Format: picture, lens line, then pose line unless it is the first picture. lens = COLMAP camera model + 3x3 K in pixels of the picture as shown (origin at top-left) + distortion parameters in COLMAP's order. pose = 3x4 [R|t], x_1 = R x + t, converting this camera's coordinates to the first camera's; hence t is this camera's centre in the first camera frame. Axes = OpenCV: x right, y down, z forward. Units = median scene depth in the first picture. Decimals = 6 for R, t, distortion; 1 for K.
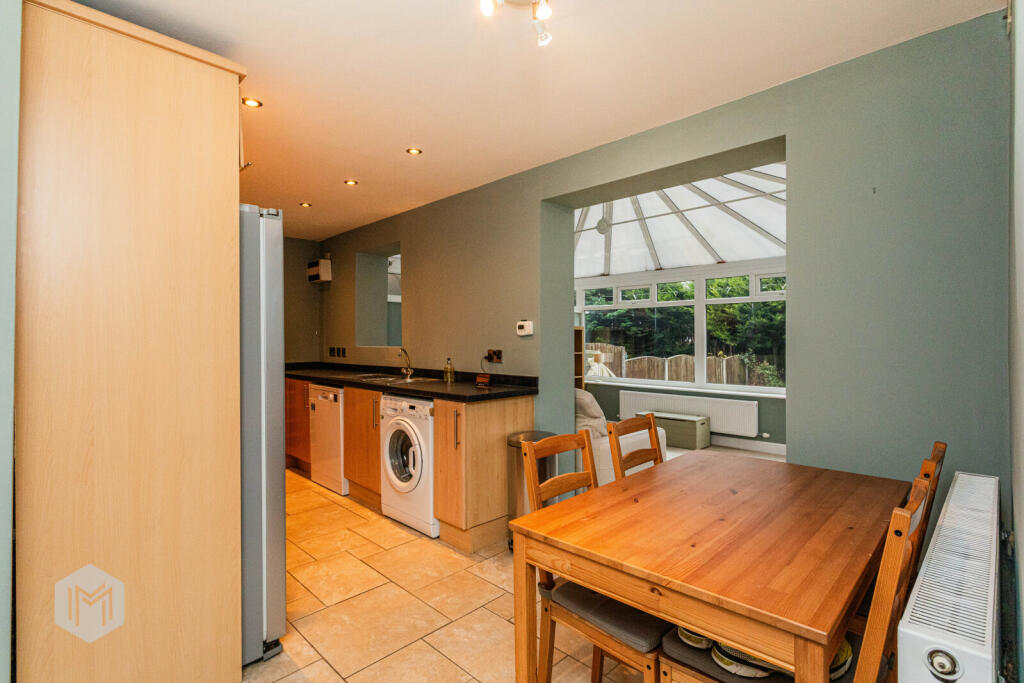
lens RADIAL K [[482.3, 0, 533.1], [0, 482.3, 338.5], [0, 0, 1]] dist [0.000666, 0.000135]
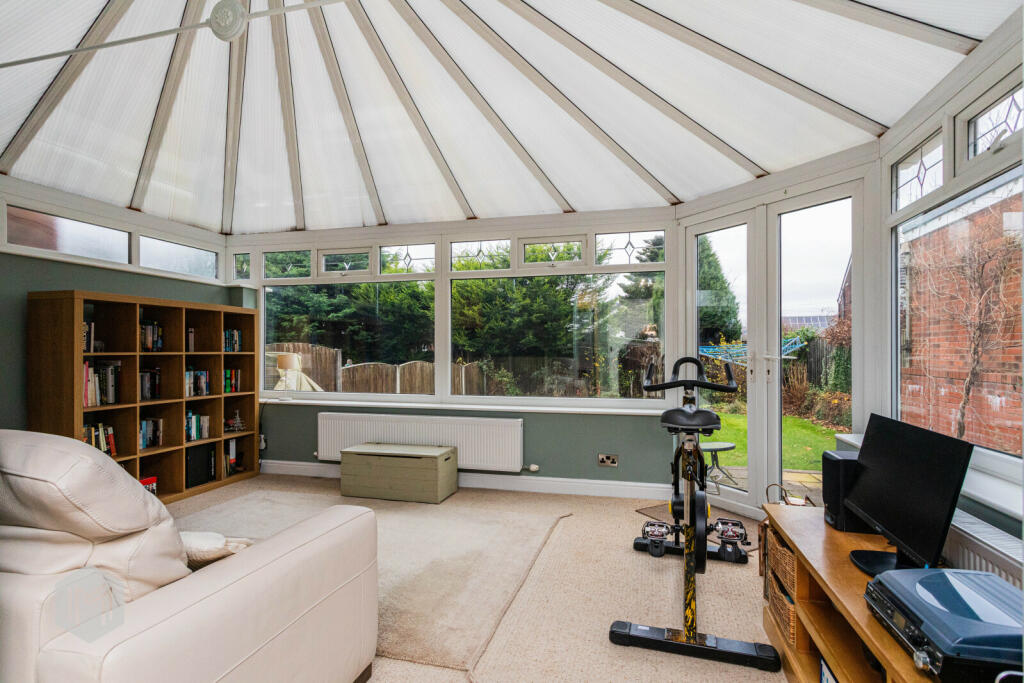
lens RADIAL K [[493.9, 0, 512.0], [0, 493.9, 341.5], [0, 0, 1]] dist [-0.000019, 0.000489]
pose [[0.883584, 0.008896, 0.468188, 0.088285], [-0.001314, 0.999863, -0.016519, 0.022732], [-0.468270, 0.013980, 0.883475, 0.279414]]
